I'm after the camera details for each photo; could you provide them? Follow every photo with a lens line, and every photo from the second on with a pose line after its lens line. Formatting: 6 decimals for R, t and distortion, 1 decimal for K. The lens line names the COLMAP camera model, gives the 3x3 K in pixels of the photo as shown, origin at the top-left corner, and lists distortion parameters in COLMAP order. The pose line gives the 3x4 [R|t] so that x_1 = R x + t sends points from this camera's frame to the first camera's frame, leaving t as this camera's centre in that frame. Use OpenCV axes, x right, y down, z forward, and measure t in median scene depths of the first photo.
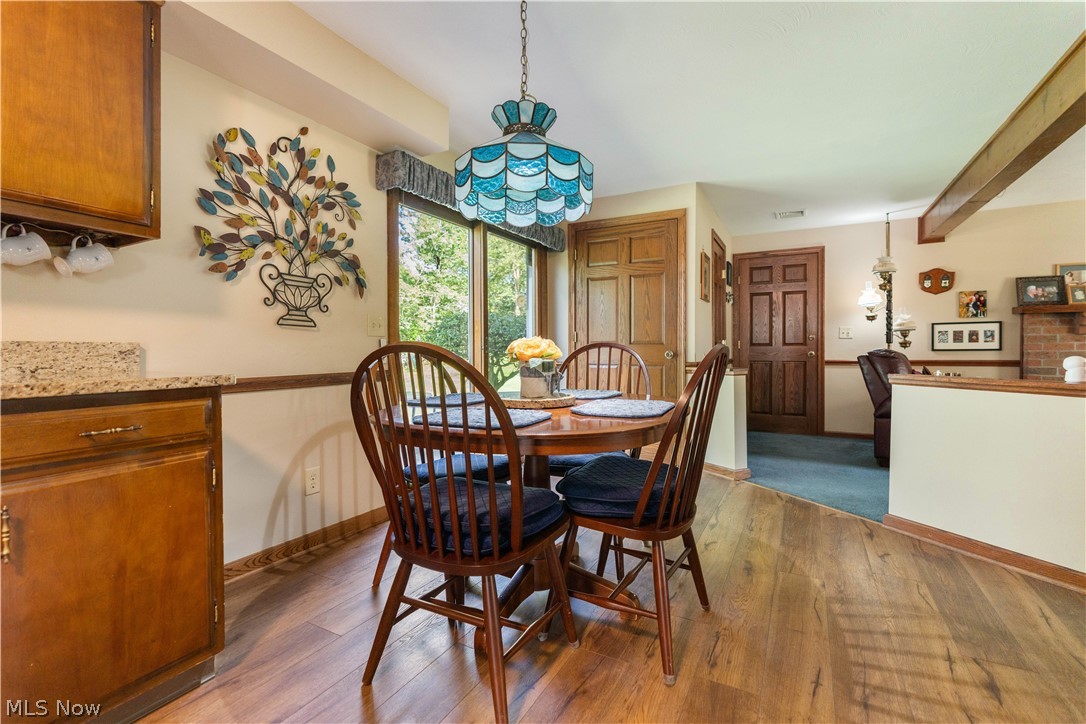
lens RADIAL K [[489.9, 0, 540.5], [0, 489.9, 349.6], [0, 0, 1]] dist [-0.004067, 0.001068]
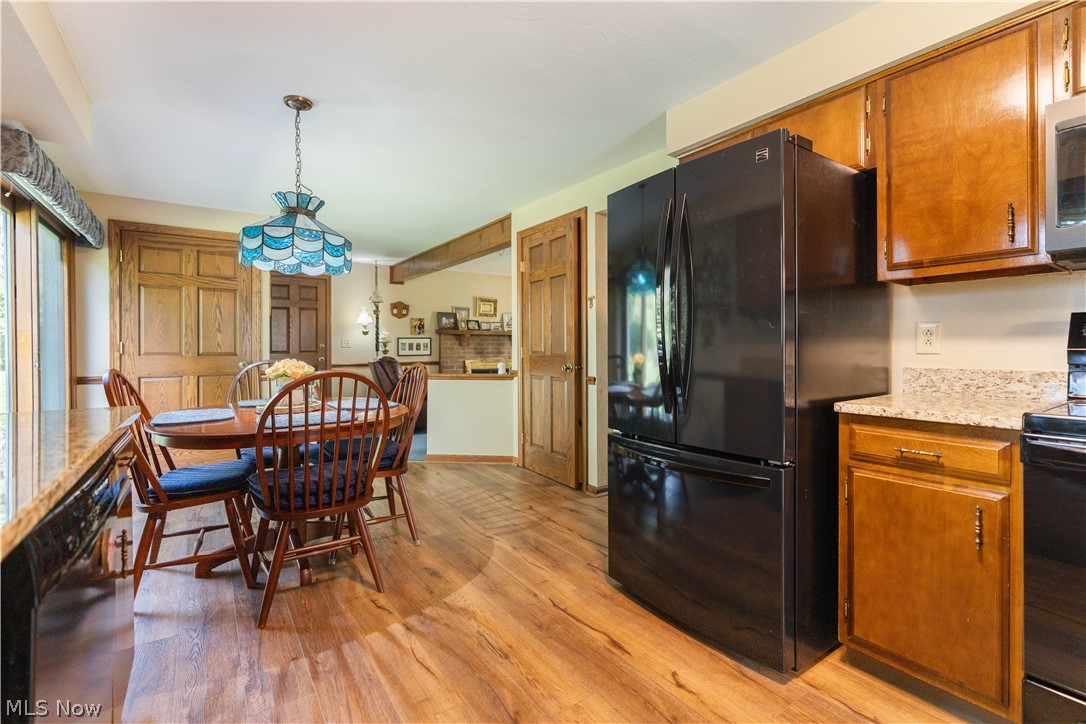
lens RADIAL K [[489.9, 0, 549.9], [0, 489.9, 348.5], [0, 0, 1]] dist [-0.004067, 0.001068]
pose [[0.440345, -0.001813, 0.897827, -0.703951], [0.001059, 0.999998, 0.001500, -0.045629], [-0.897828, 0.000290, 0.440346, -0.170995]]
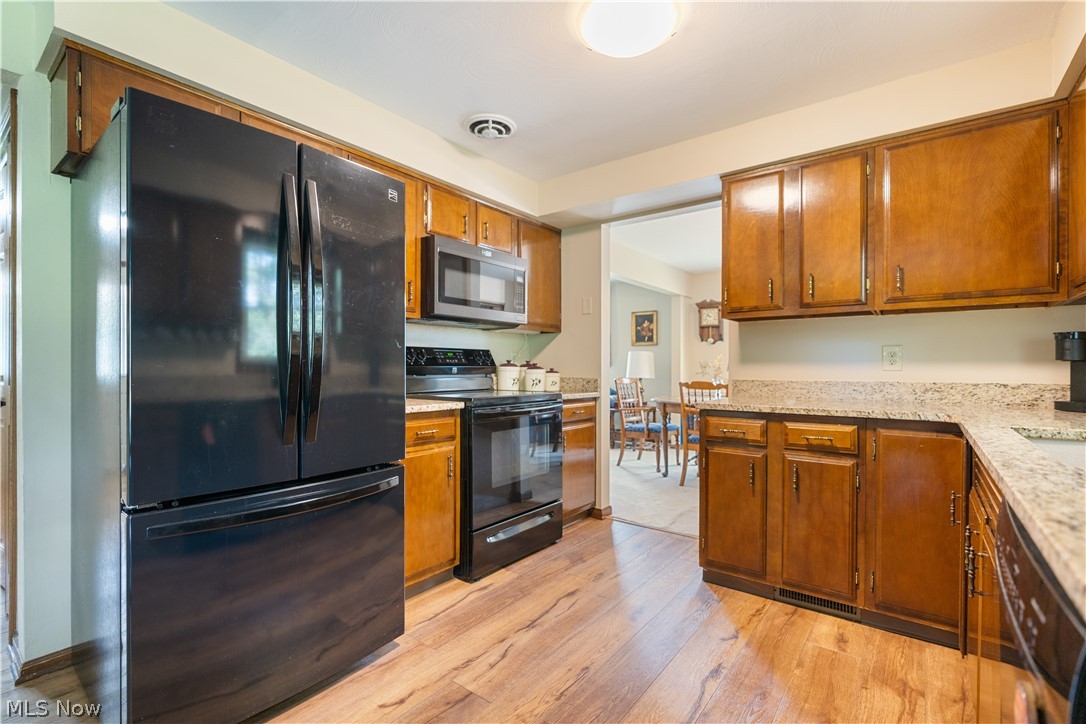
lens RADIAL K [[489.9, 0, 533.7], [0, 489.9, 365.0], [0, 0, 1]] dist [-0.004067, 0.001068]
pose [[-0.984533, -0.000252, 0.175201, -0.335149], [-0.001690, 0.999966, -0.008061, -0.037715], [-0.175193, -0.008232, -0.984500, 0.563492]]
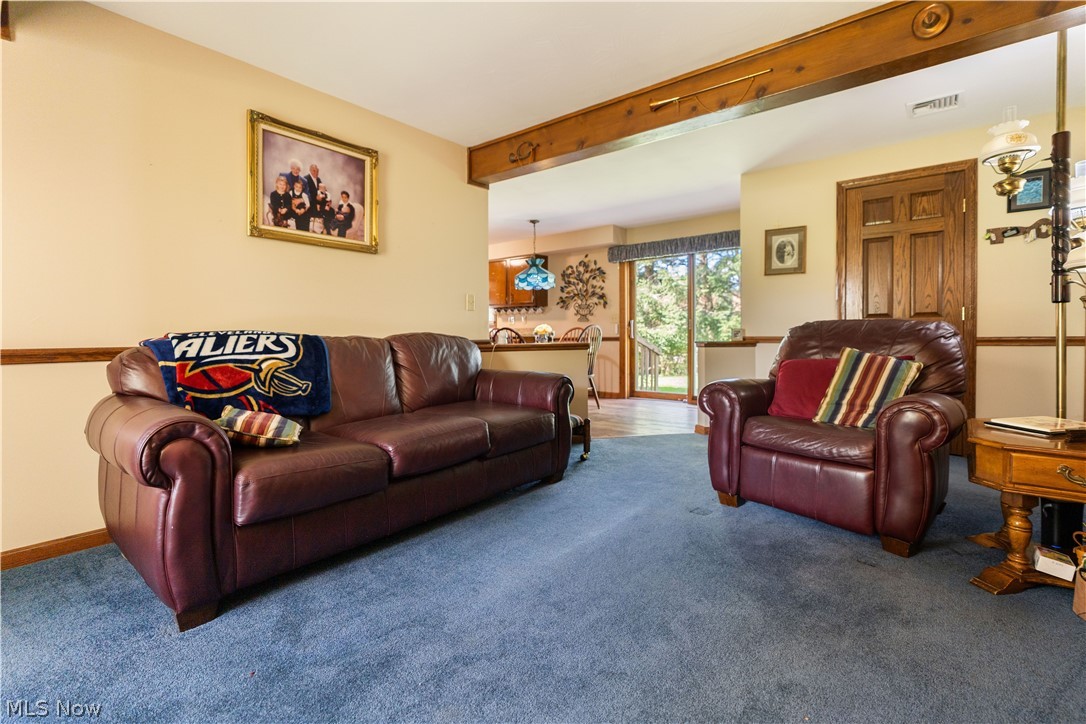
lens RADIAL K [[489.9, 0, 536.9], [0, 489.9, 336.2], [0, 0, 1]] dist [-0.004067, 0.001068]
pose [[-0.207534, 0.011079, -0.978165, 2.429948], [0.009578, 0.999911, 0.009293, 0.014387], [0.978181, -0.007440, -0.207621, 1.272293]]
